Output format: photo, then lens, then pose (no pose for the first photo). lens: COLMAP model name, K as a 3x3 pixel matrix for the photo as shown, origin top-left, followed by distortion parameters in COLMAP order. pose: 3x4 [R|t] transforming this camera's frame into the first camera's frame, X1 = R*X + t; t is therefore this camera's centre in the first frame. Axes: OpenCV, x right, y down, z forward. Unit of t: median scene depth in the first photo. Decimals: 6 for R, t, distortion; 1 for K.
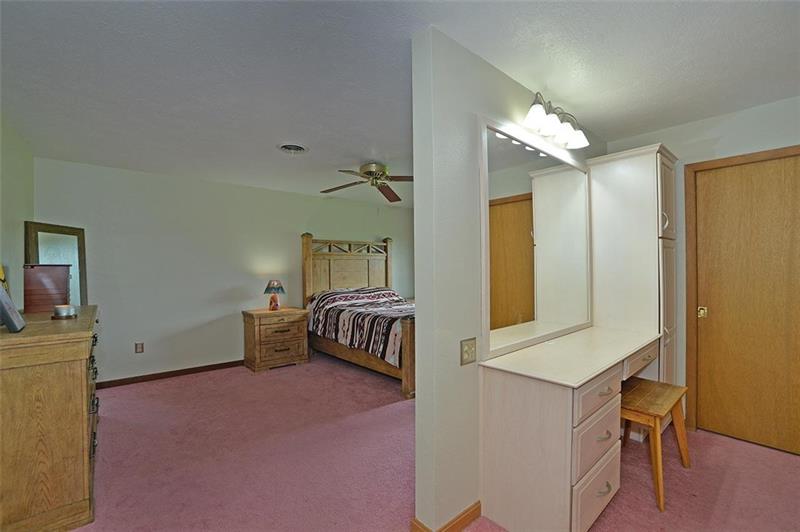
lens RADIAL K [[352.2, 0, 396.4], [0, 352.2, 266.9], [0, 0, 1]] dist [-0.071841, 0.026803]
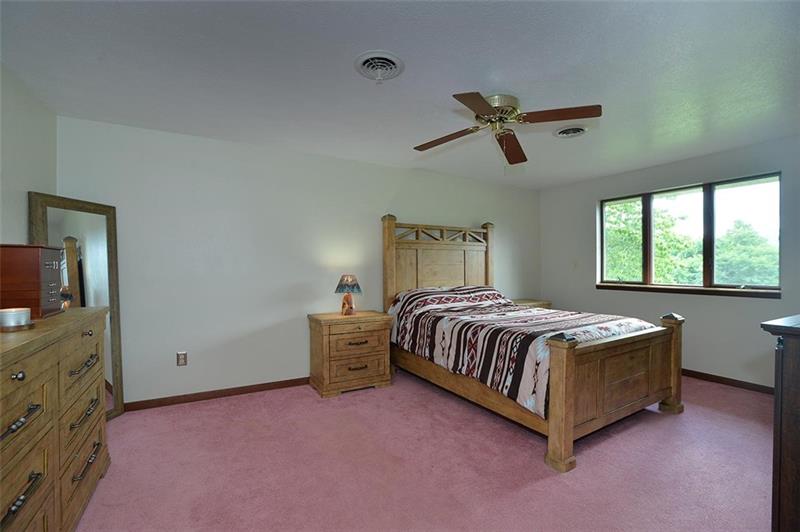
lens RADIAL K [[352.2, 0, 396.4], [0, 352.2, 266.9], [0, 0, 1]] dist [-0.071841, 0.026803]
pose [[0.981848, 0.005627, -0.189584, -0.104398], [-0.004435, 0.999968, 0.006711, 0.014946], [0.189615, -0.005748, 0.981842, 0.276056]]
